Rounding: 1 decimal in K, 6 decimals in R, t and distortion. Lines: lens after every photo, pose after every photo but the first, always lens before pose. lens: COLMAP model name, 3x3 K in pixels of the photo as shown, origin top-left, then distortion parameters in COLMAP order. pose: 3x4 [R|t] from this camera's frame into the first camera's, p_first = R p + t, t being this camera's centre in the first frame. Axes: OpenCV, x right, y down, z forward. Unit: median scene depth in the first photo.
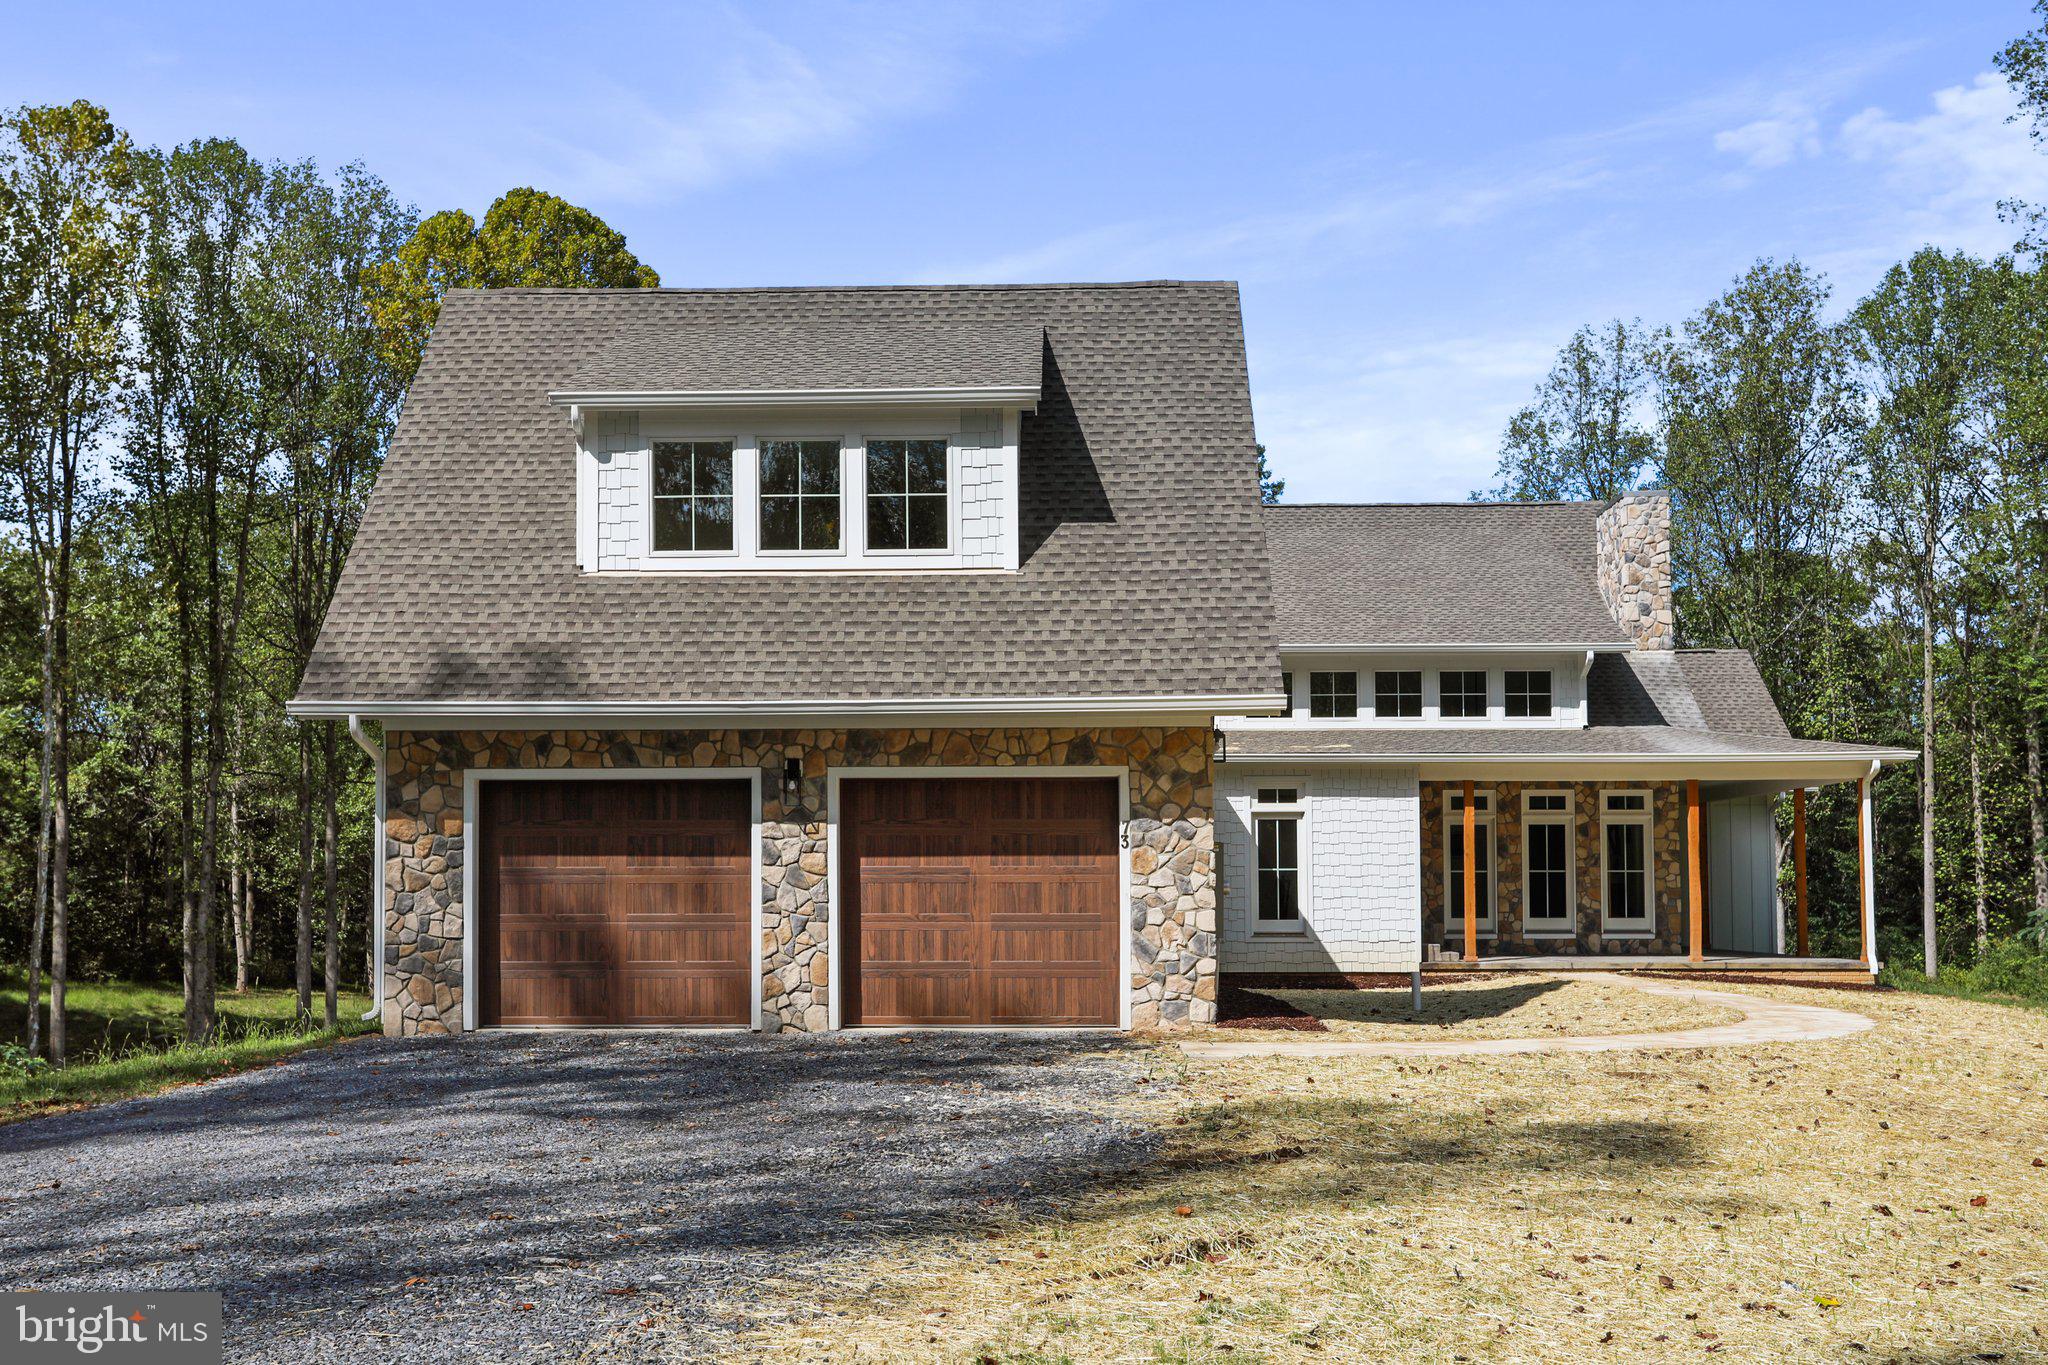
lens RADIAL K [[1974.6, 0, 1024.0], [0, 1974.6, 682.5], [0, 0, 1]] dist [-0.005301, -0.004281]
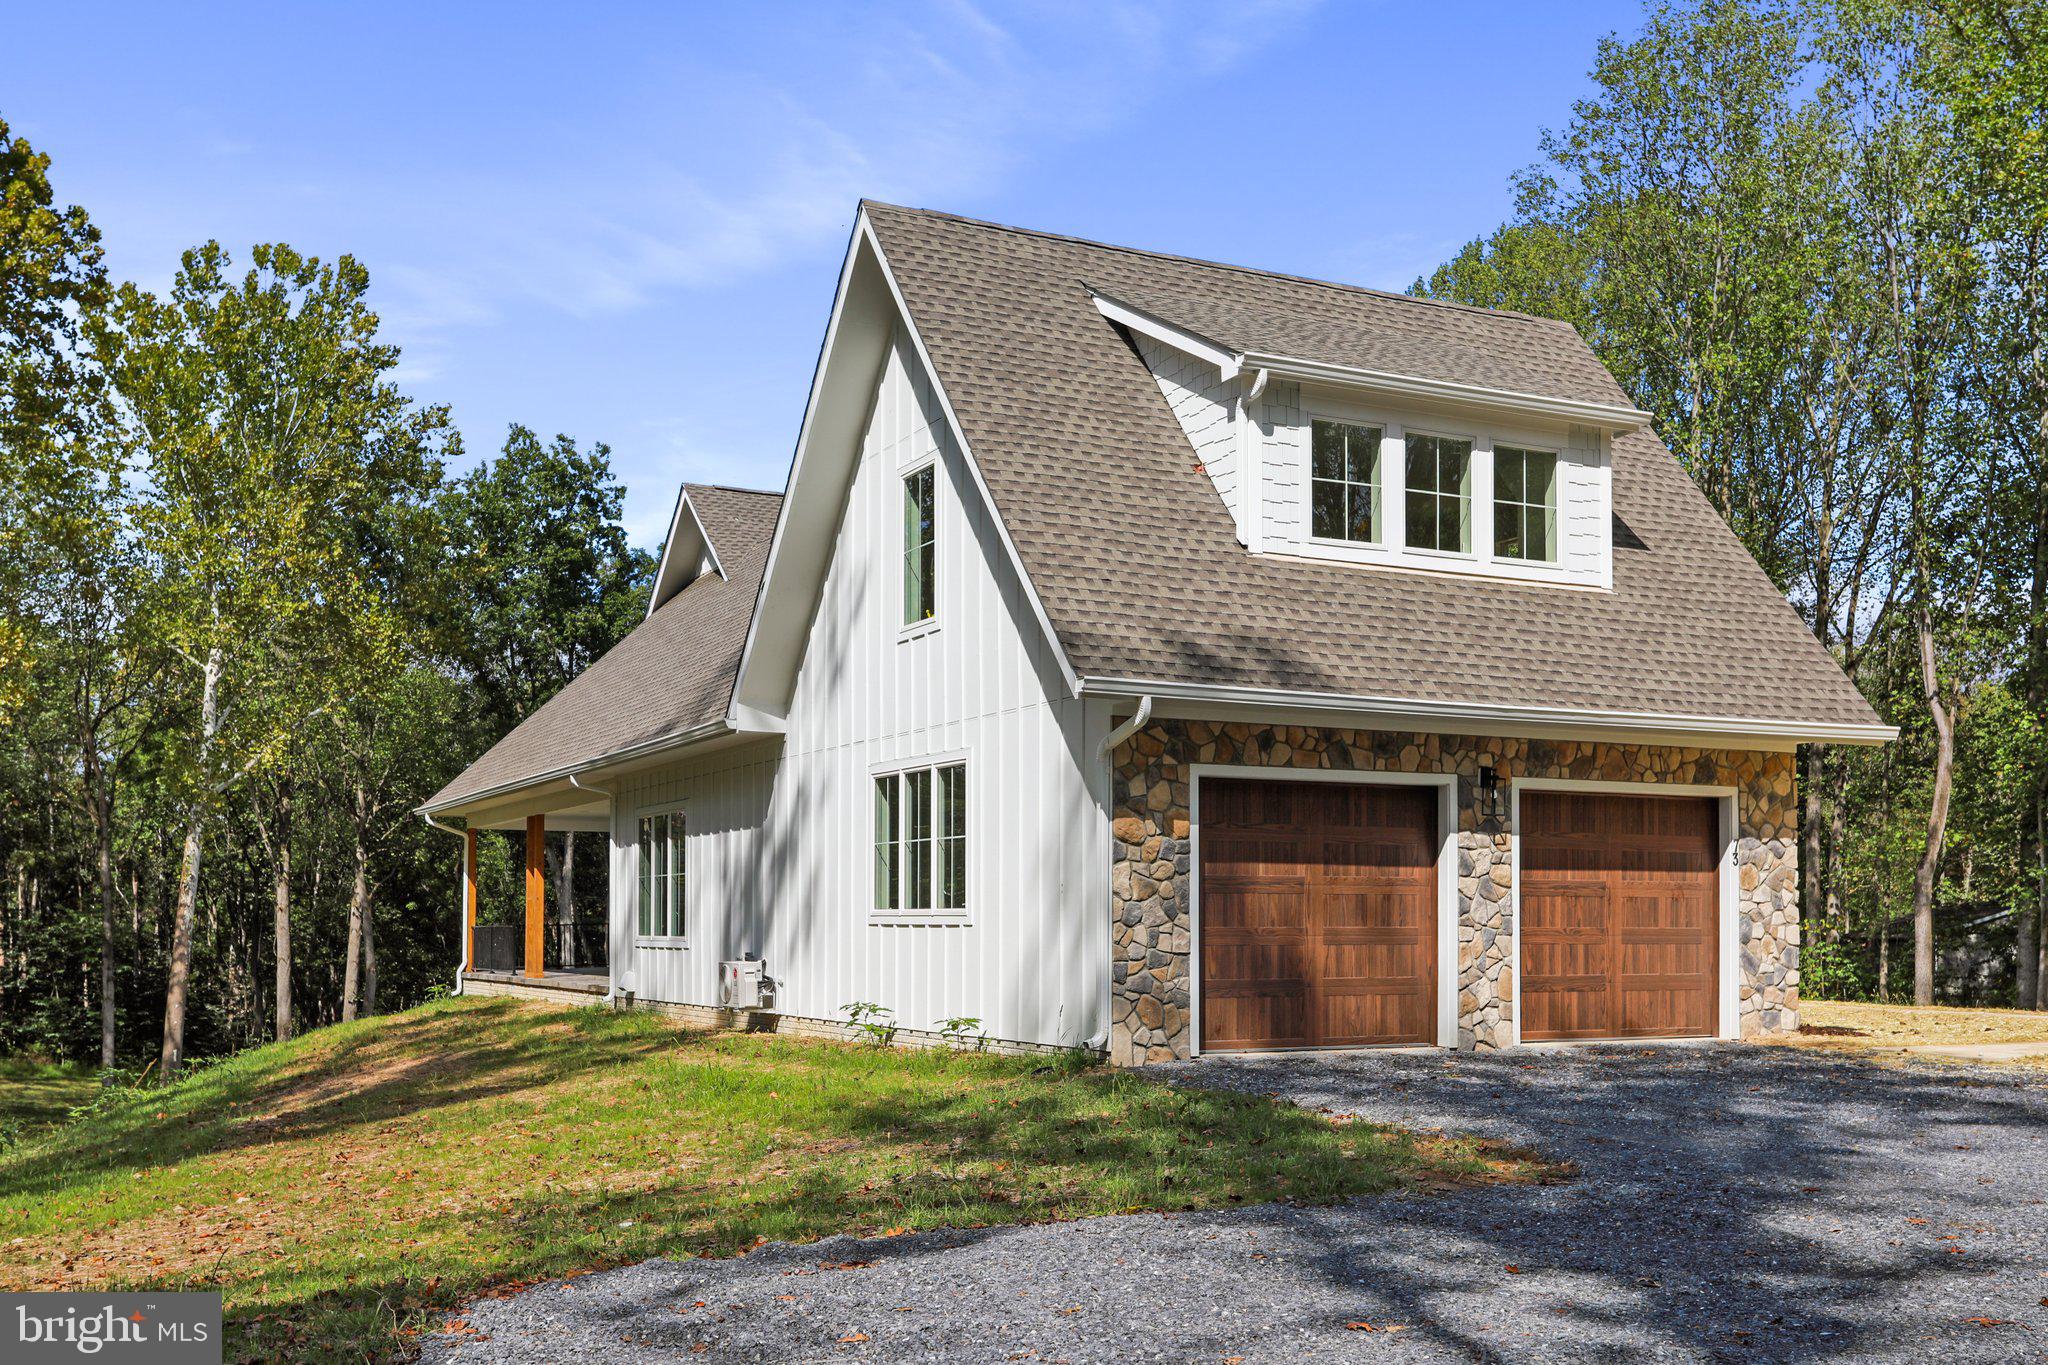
lens RADIAL K [[2042.5, 0, 1024.3], [0, 2042.5, 727.5], [0, 0, 1]] dist [-0.004964, 0.000494]
pose [[0.880115, 0.049748, 0.472146, -0.787228], [-0.054442, 0.998510, -0.003725, 0.035321], [-0.471628, -0.022427, 0.881512, 0.226096]]
